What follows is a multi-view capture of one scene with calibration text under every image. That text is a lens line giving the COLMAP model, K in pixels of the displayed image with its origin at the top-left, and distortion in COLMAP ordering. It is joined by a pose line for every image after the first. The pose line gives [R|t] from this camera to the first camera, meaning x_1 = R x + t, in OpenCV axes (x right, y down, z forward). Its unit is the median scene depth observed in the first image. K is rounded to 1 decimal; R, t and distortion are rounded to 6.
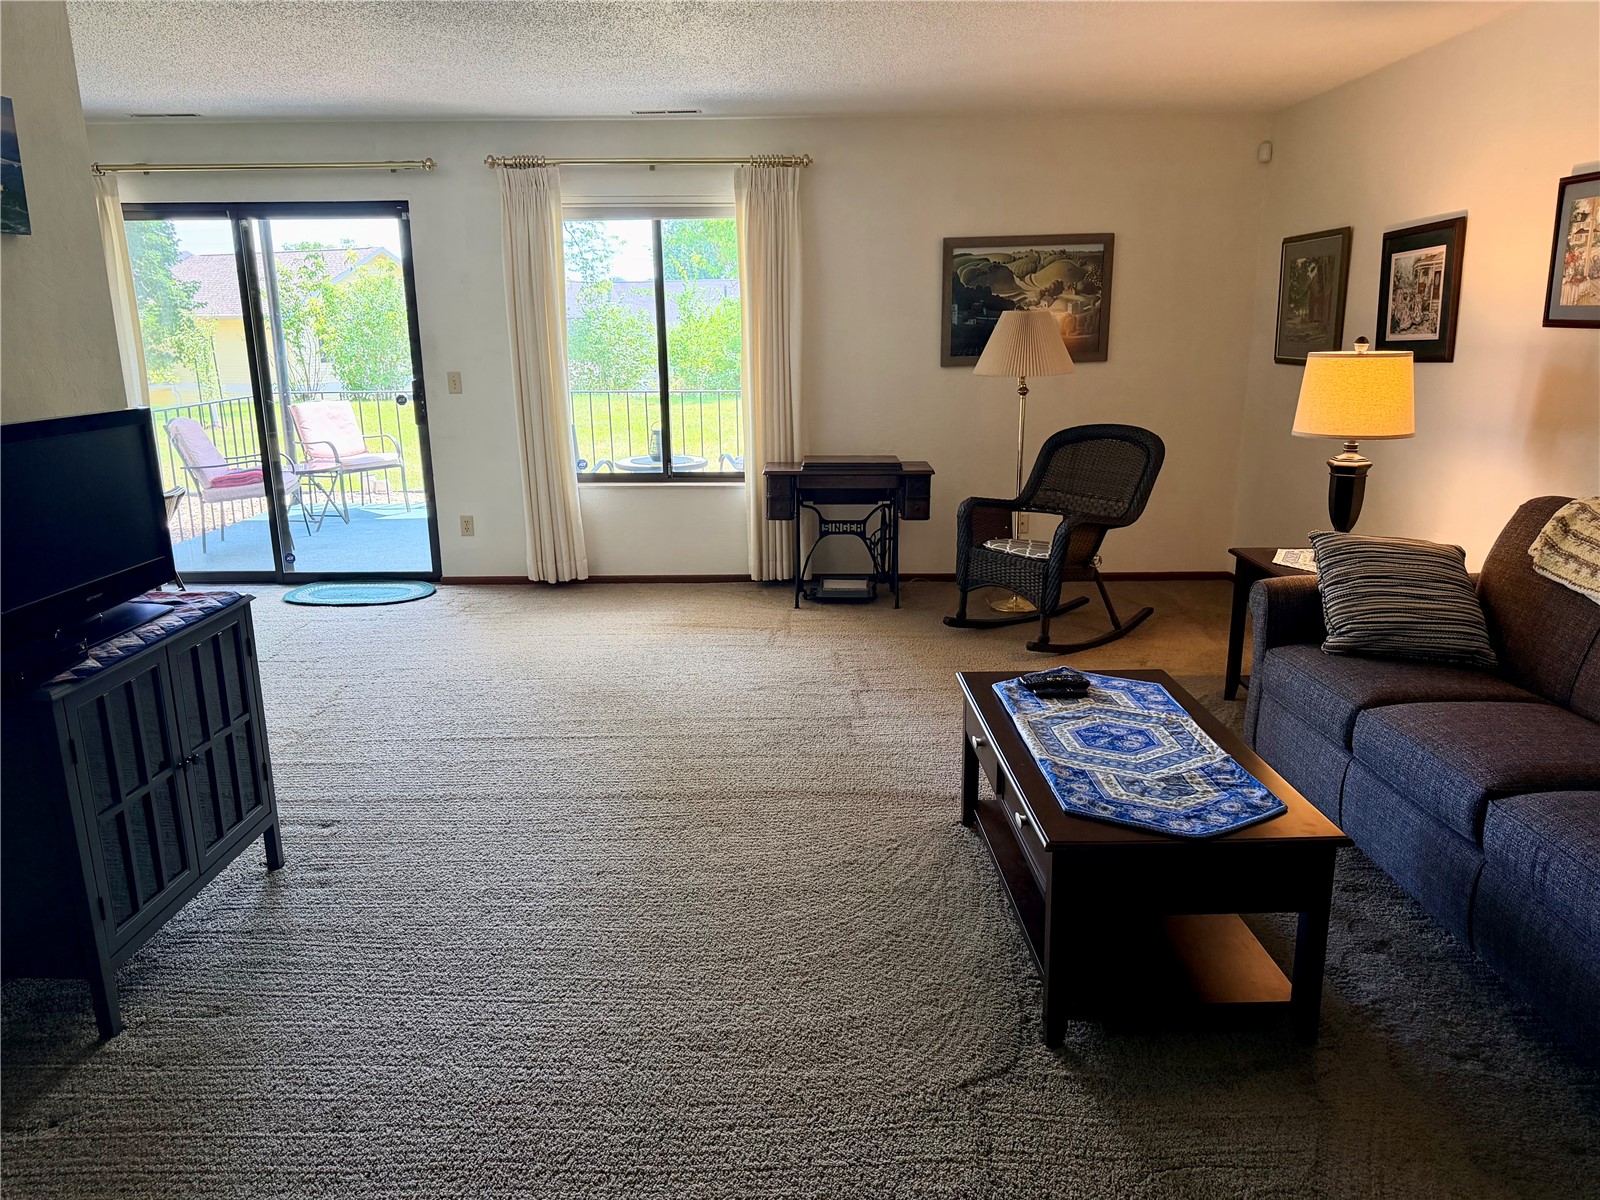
lens RADIAL K [[1123.7, 0, 807.7], [0, 1123.7, 604.4], [0, 0, 1]] dist [0.103480, -0.169719]
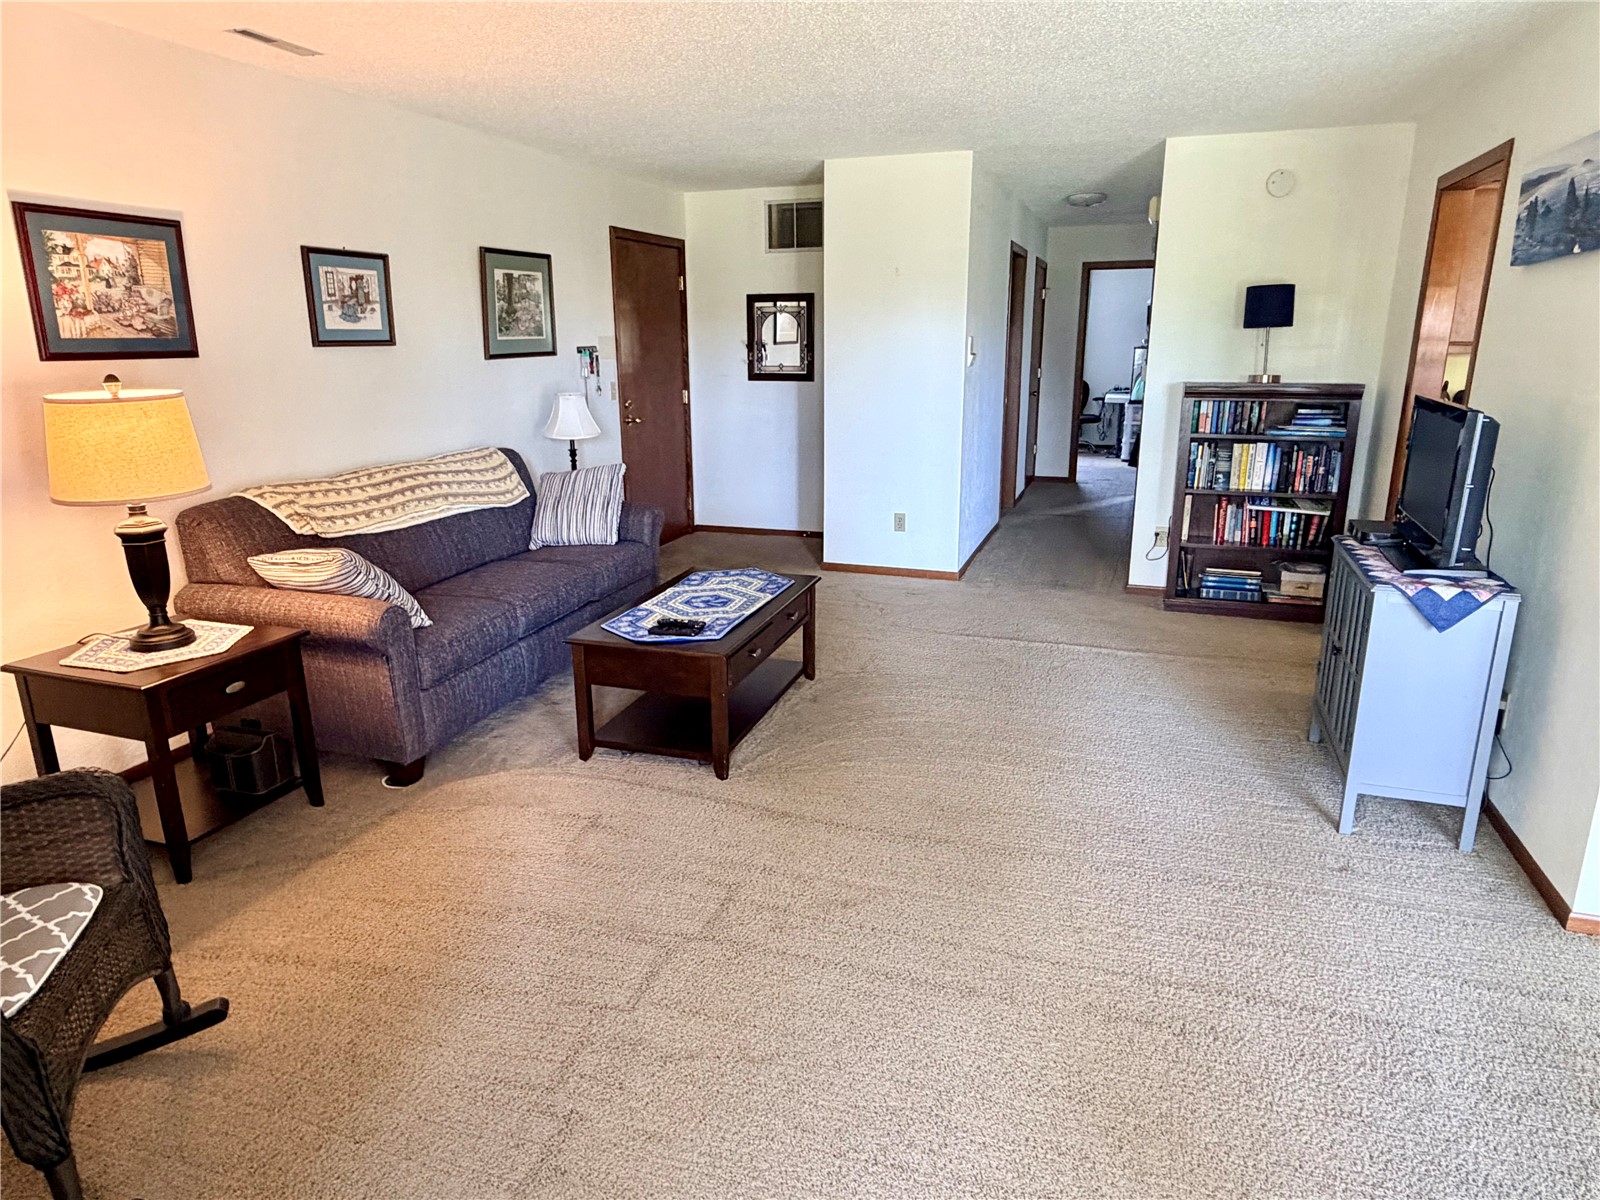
lens RADIAL K [[979.8, 0, 800.0], [0, 979.8, 600.0], [0, 0, 1]] dist [-0.003800, -0.001337]
pose [[-0.943512, -0.072872, 0.323225, -0.277073], [0.095030, 0.875017, 0.474674, -0.487353], [-0.317418, 0.478576, -0.818664, 1.913973]]
